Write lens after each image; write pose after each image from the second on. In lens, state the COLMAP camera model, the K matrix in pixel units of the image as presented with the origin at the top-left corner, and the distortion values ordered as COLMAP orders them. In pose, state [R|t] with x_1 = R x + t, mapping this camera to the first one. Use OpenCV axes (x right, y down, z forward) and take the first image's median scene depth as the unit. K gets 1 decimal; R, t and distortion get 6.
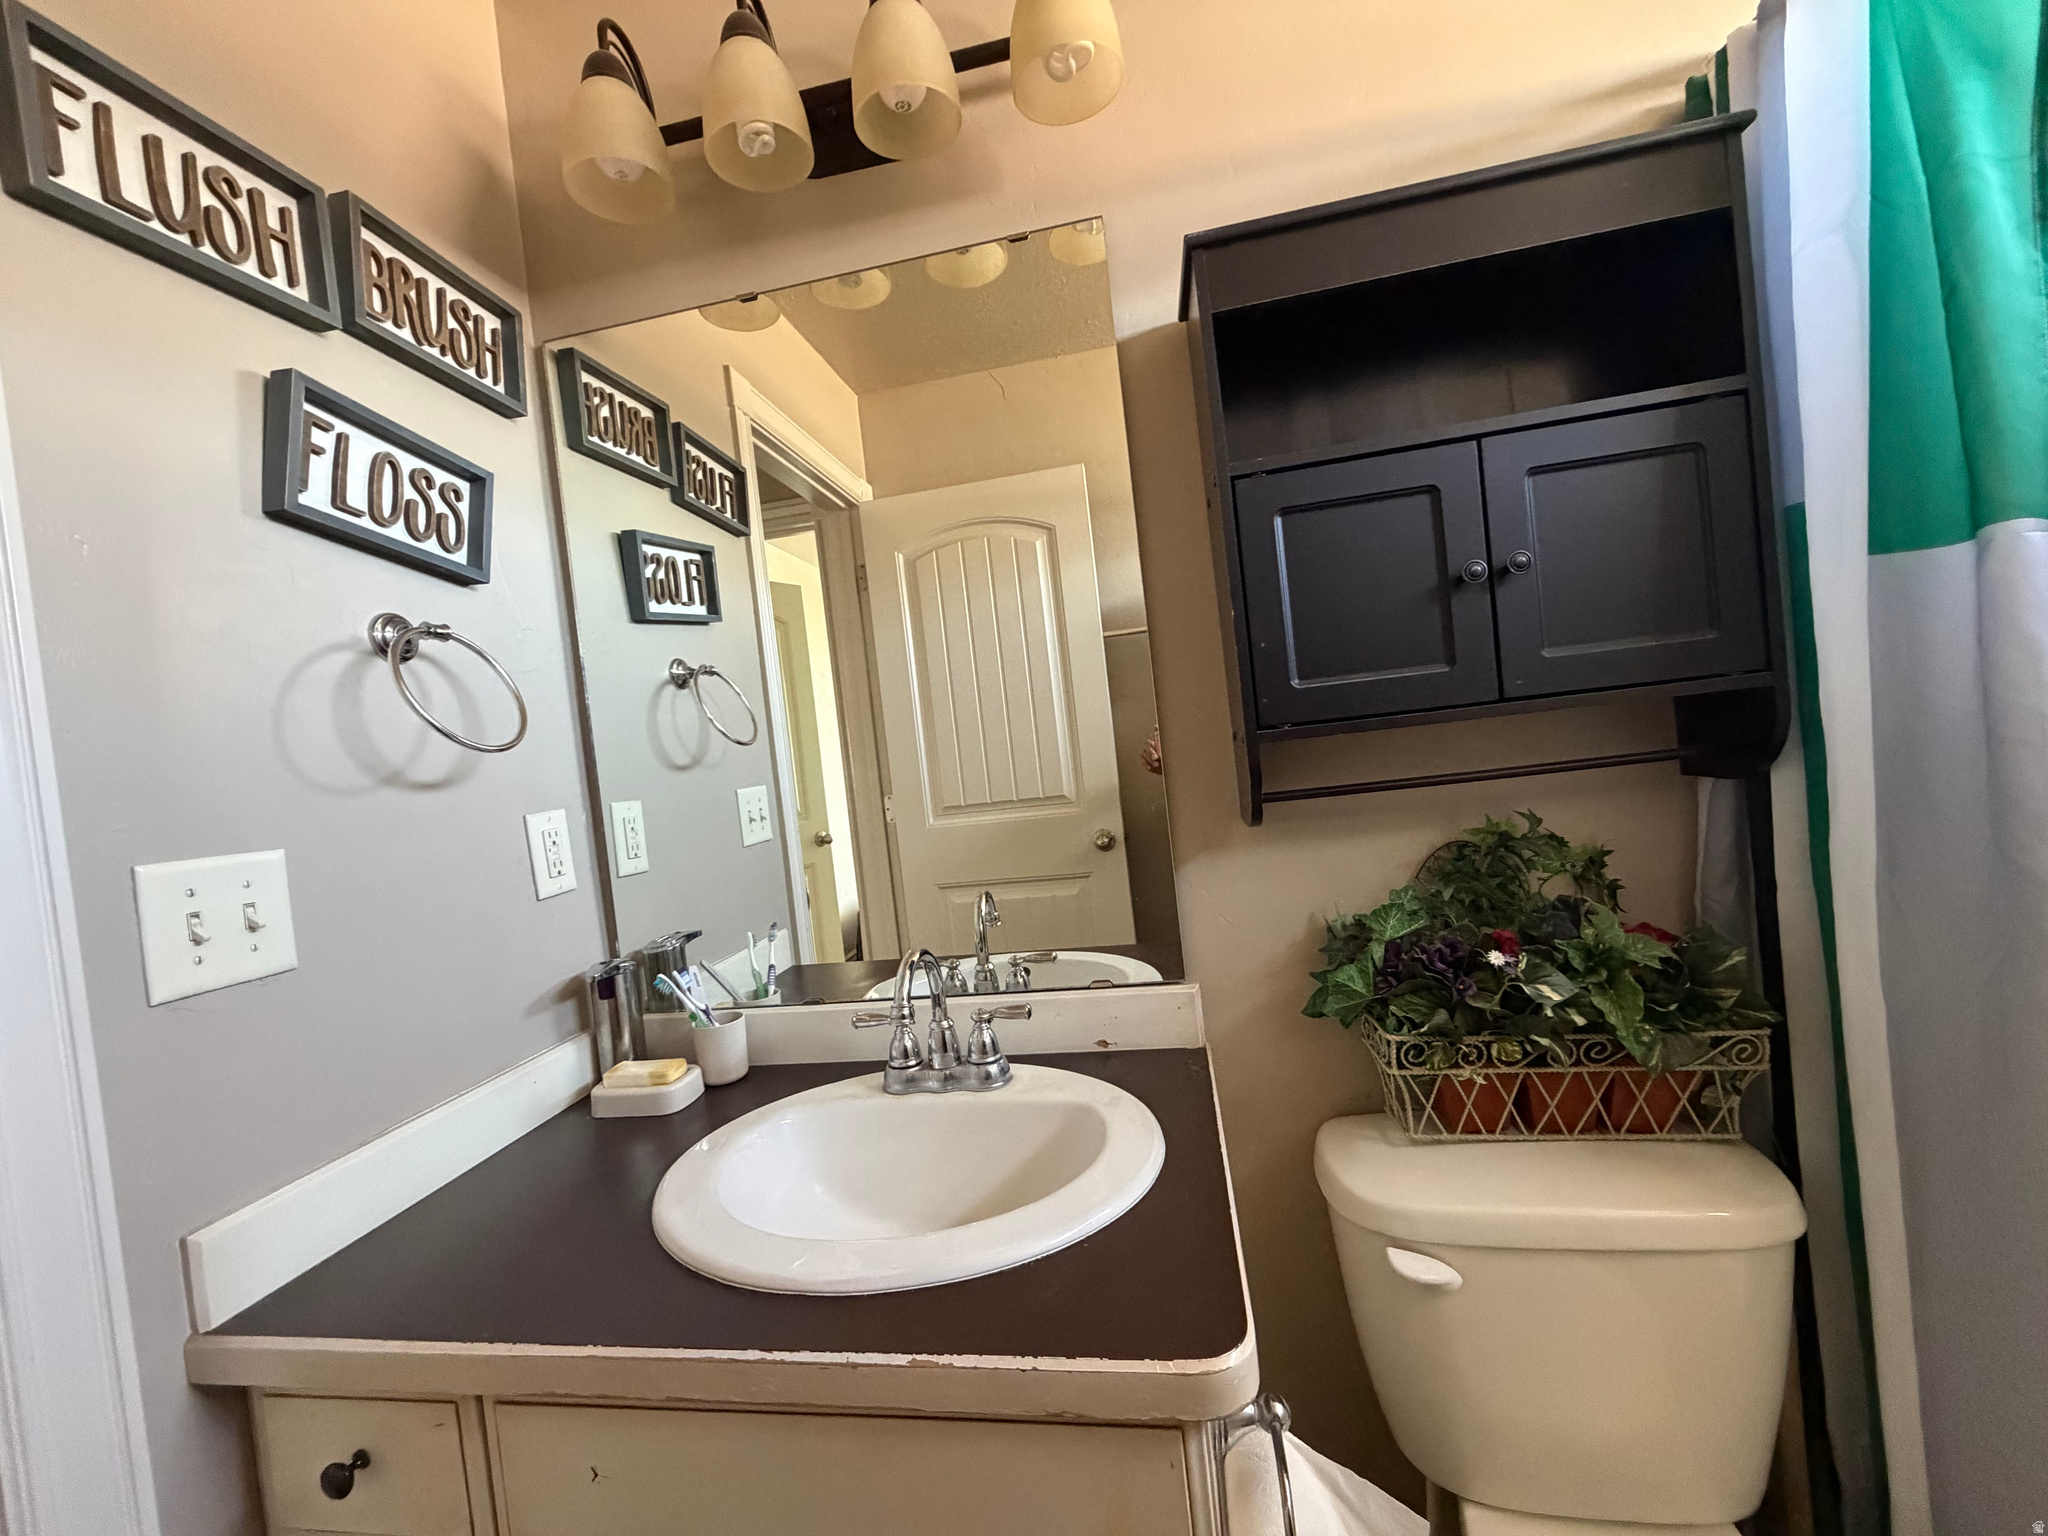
lens RADIAL K [[810.0, 0, 1021.3], [0, 810.0, 766.5], [0, 0, 1]] dist [0.000135, 0.000558]
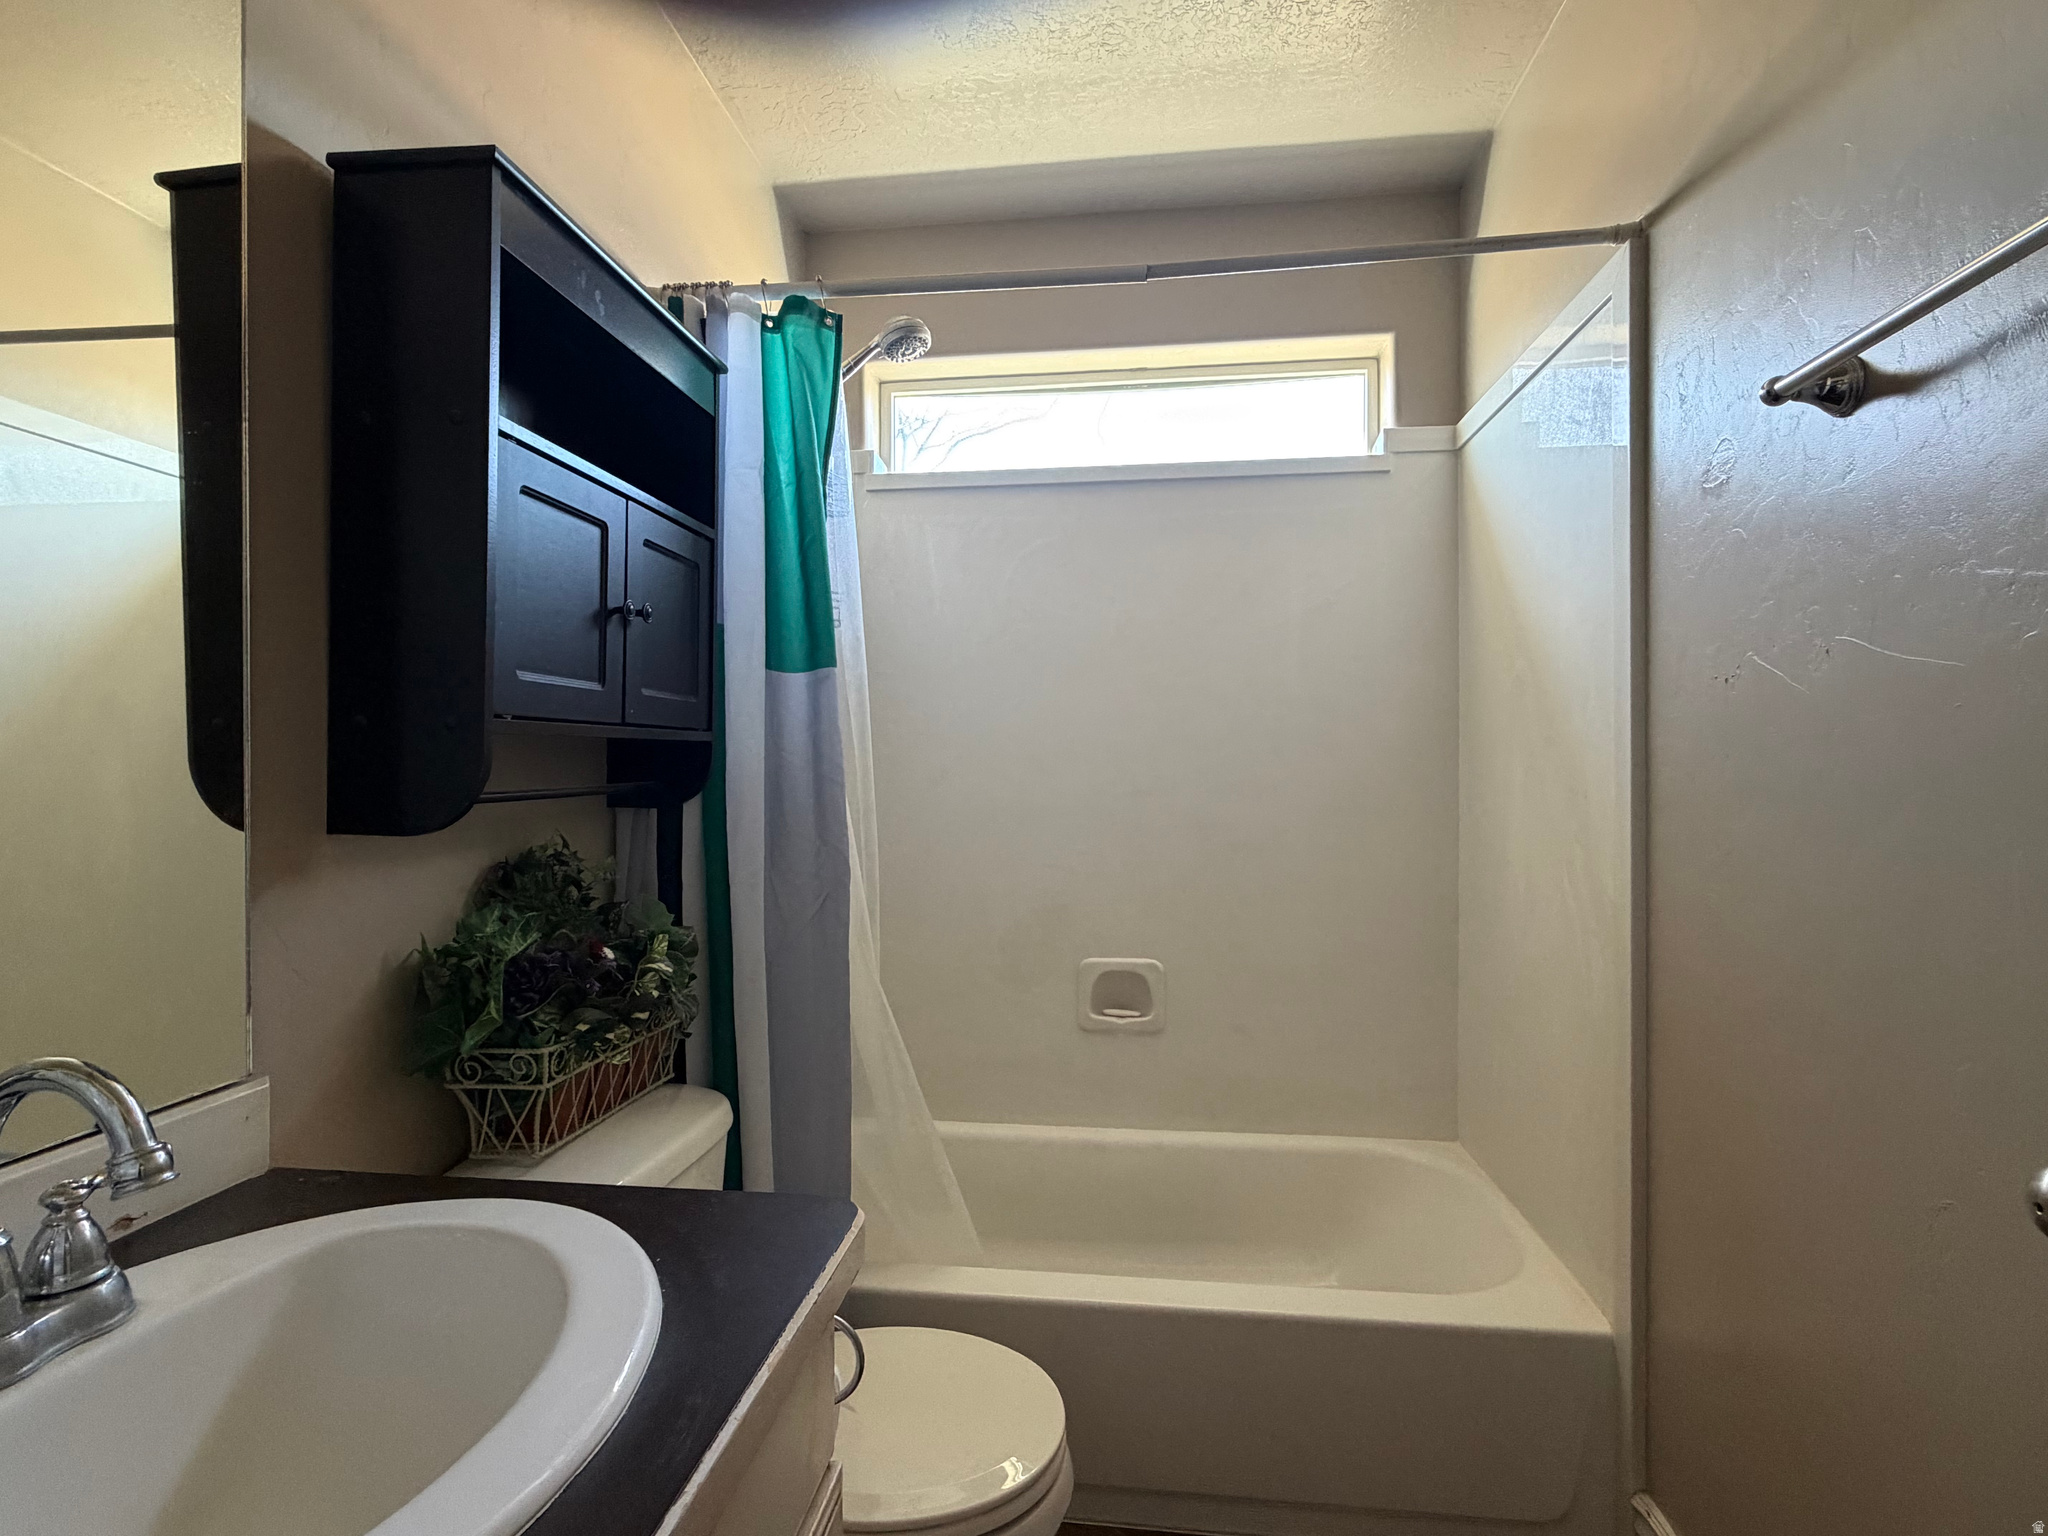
lens RADIAL K [[1037.0, 0, 1023.8], [0, 1037.0, 770.8], [0, 0, 1]] dist [0.002641, 0.000356]
pose [[-0.071034, 0.105588, 0.991870, -0.840714], [0.025115, 0.994256, -0.104044, 0.141539], [-0.997158, 0.017521, -0.073278, 0.502920]]
